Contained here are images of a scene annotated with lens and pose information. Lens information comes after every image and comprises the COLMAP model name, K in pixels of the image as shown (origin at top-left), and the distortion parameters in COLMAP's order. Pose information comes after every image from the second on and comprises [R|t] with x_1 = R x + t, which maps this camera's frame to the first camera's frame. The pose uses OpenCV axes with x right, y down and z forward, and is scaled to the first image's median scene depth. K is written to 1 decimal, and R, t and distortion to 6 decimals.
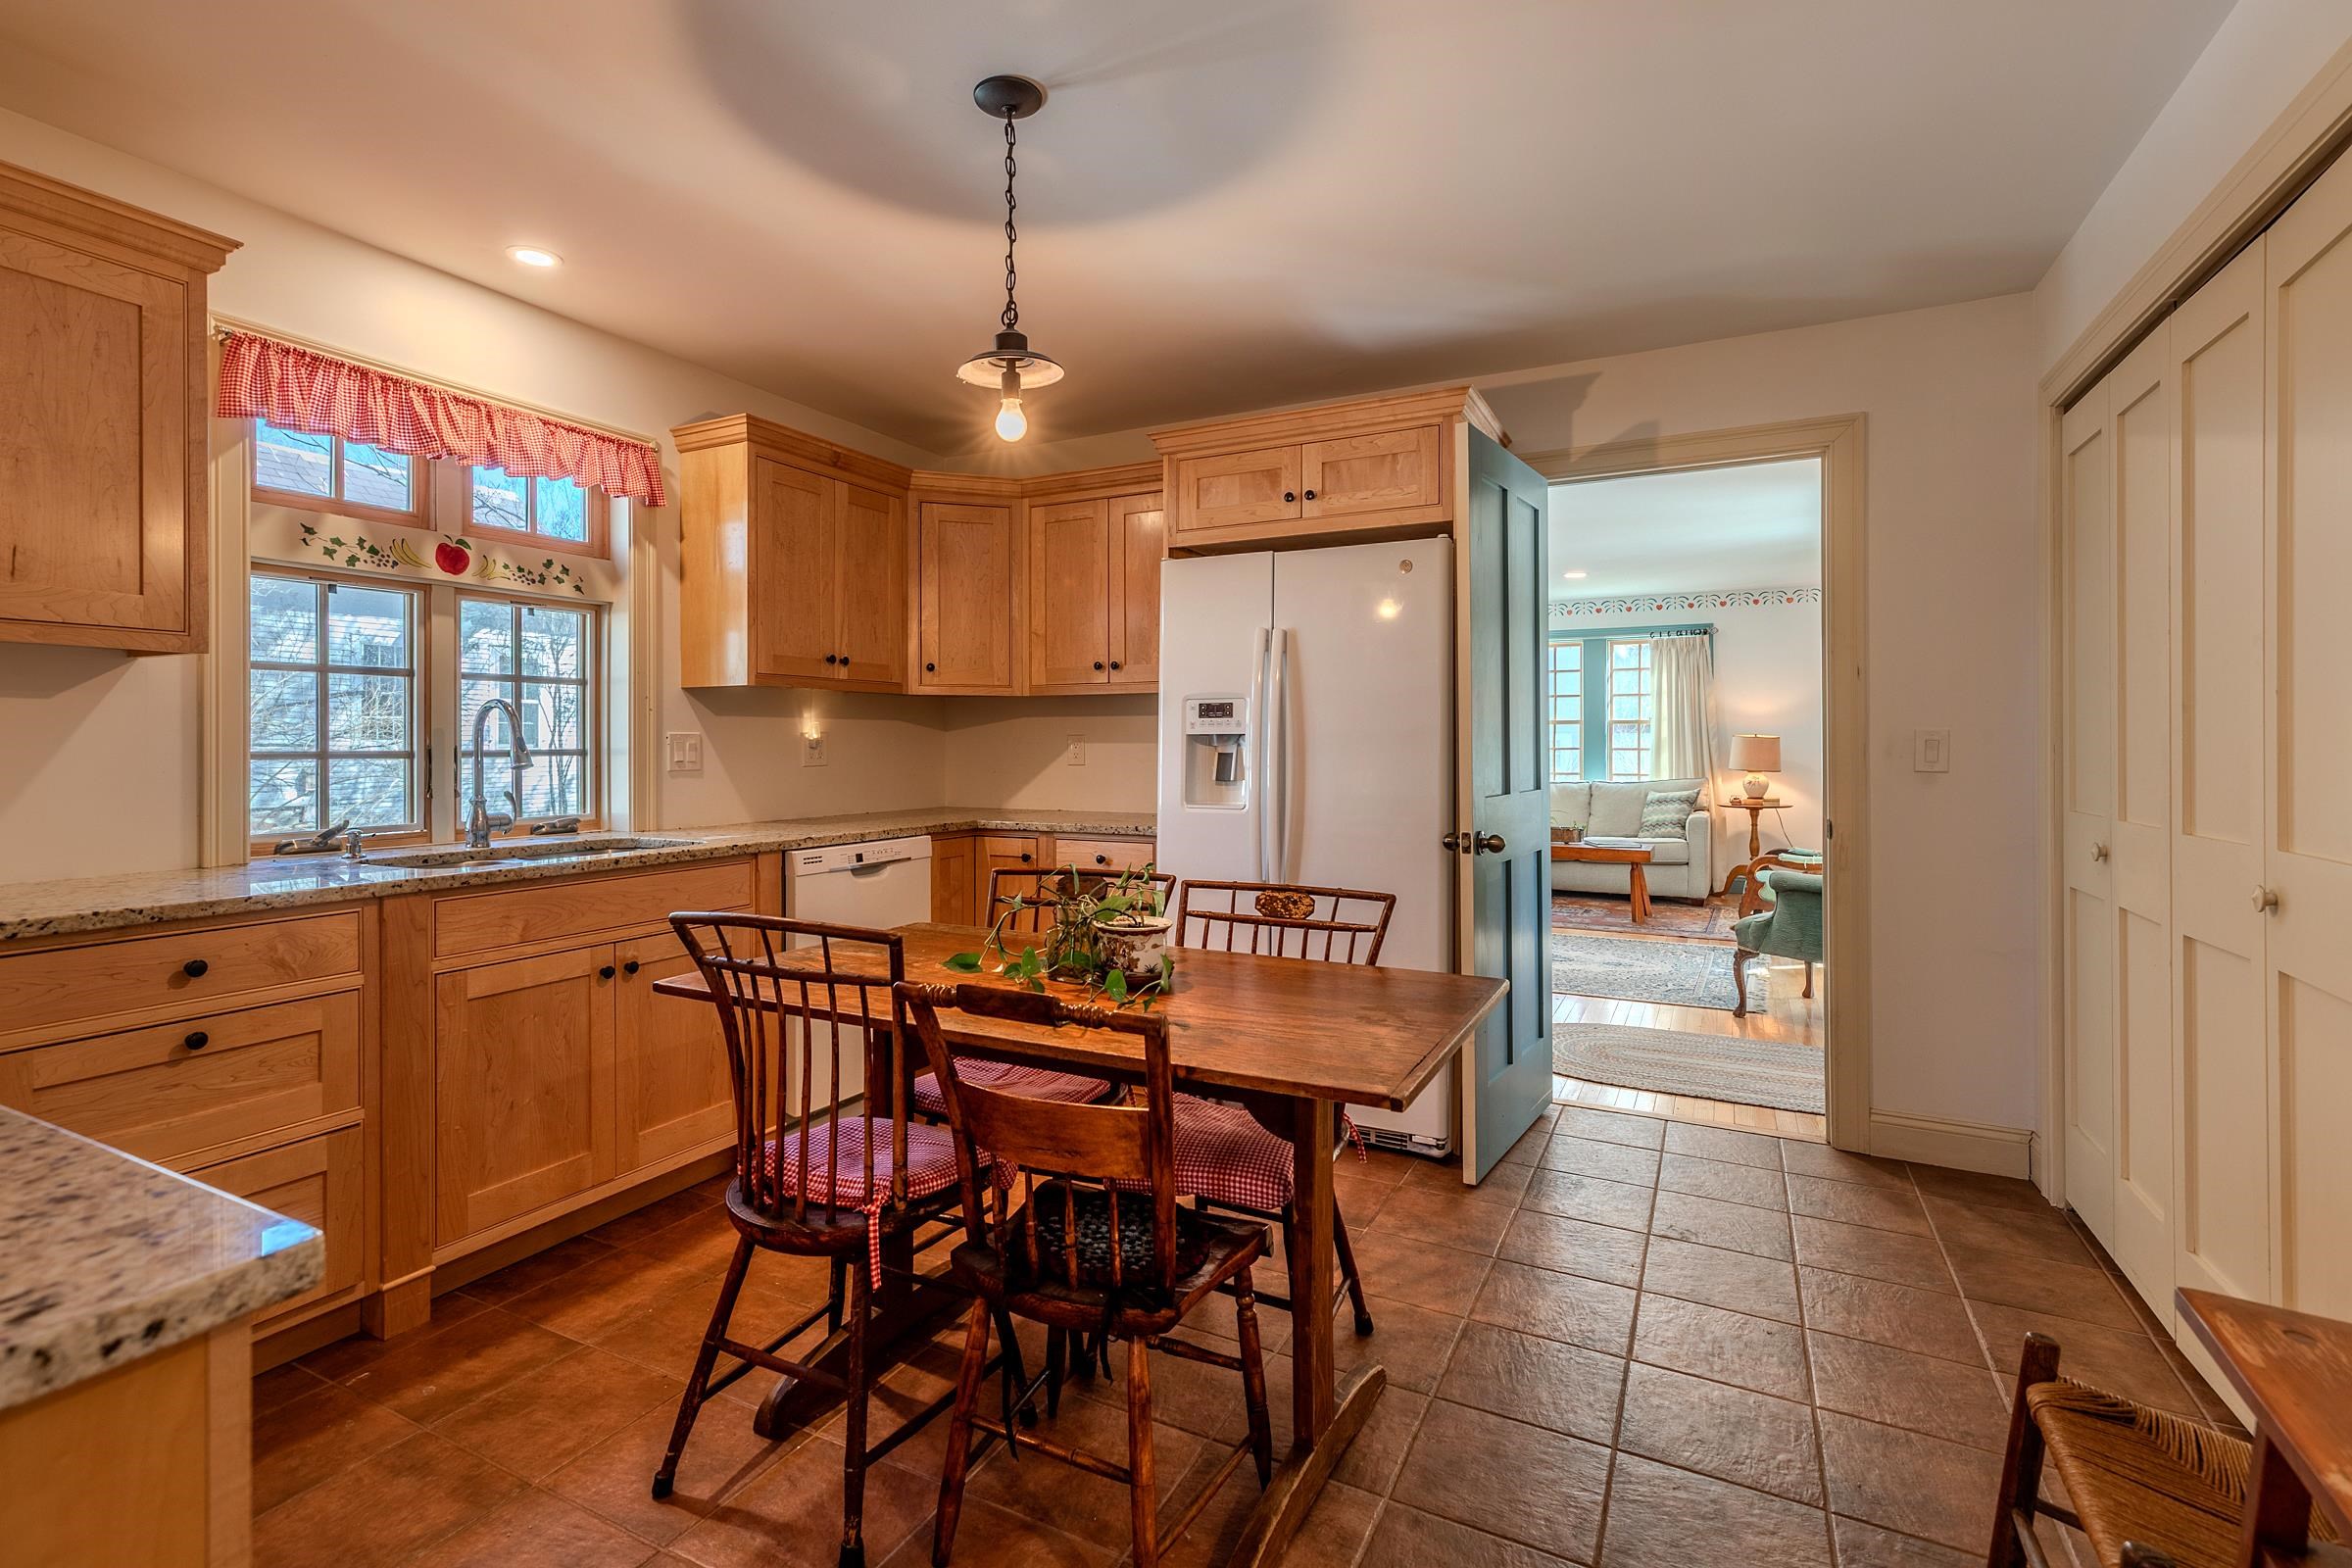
lens RADIAL K [[1085.0, 0, 1178.4], [0, 1085.0, 755.8], [0, 0, 1]] dist [0.006789, 0.000830]
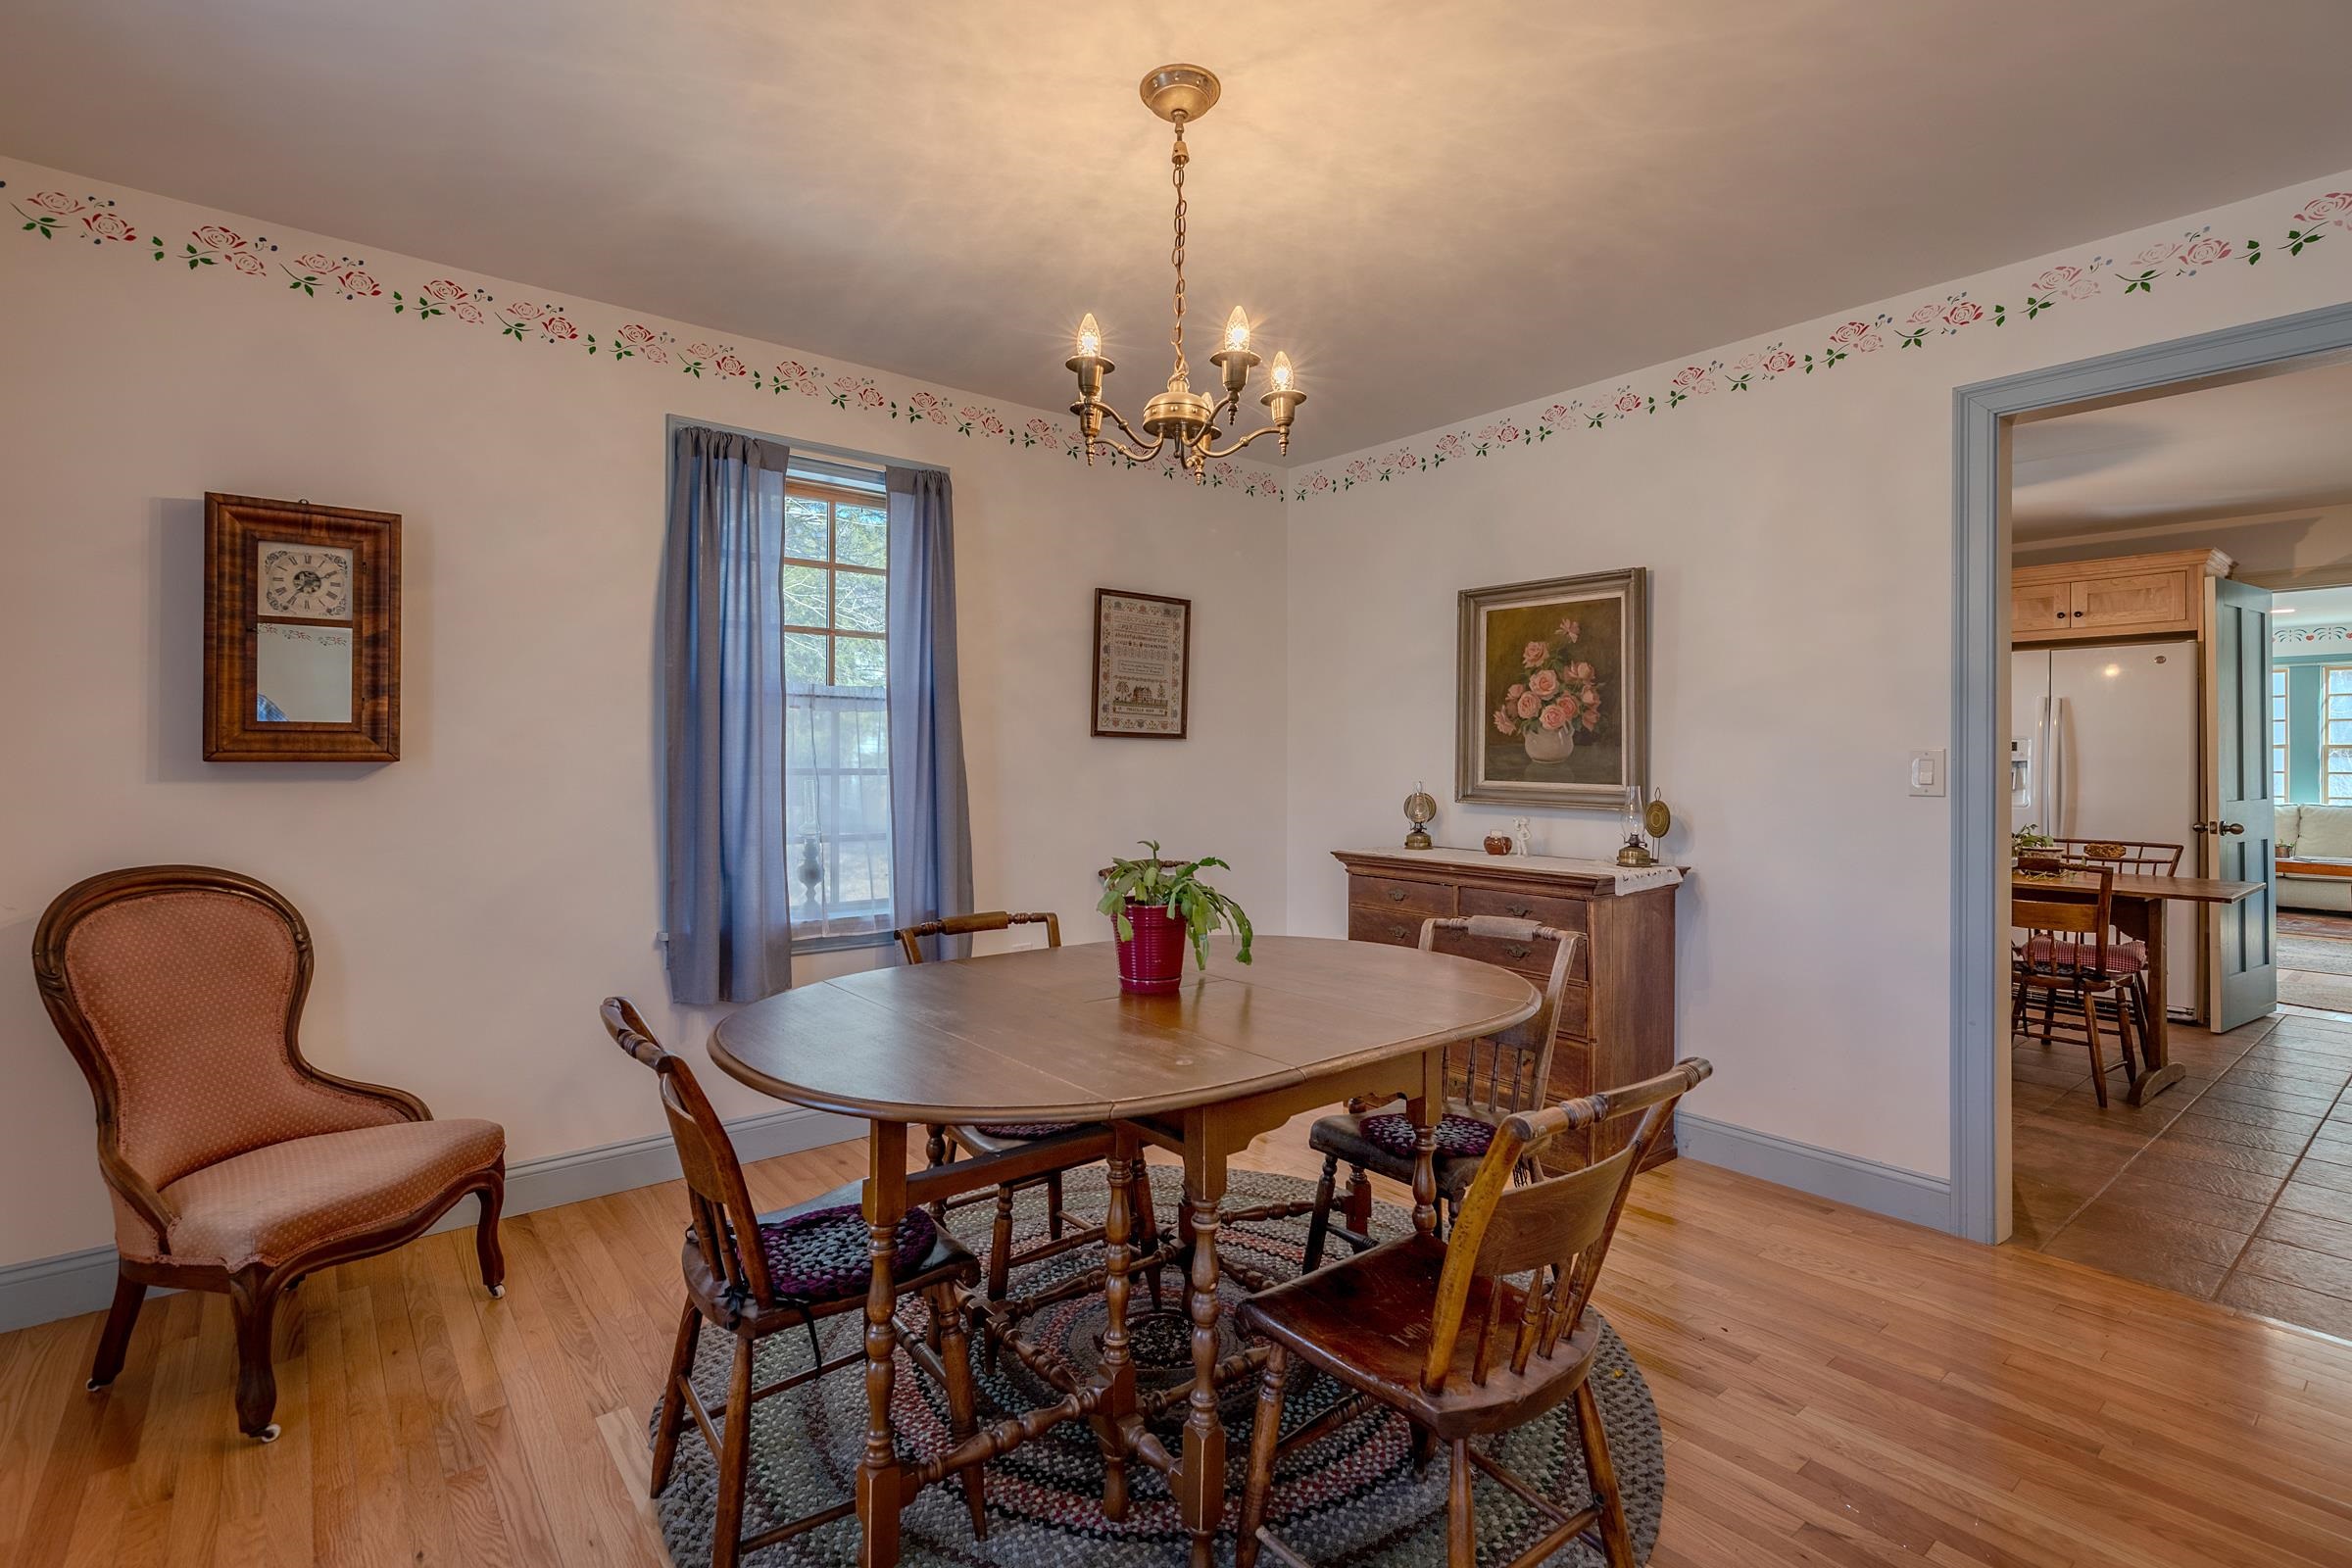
lens RADIAL K [[1085.0, 0, 1178.4], [0, 1085.0, 755.8], [0, 0, 1]] dist [0.006789, 0.000830]
pose [[0.909982, 0.005571, -0.414610, -0.429798], [-0.011108, 0.999878, -0.010944, 0.005080], [0.414499, 0.014564, 0.909933, -1.050221]]
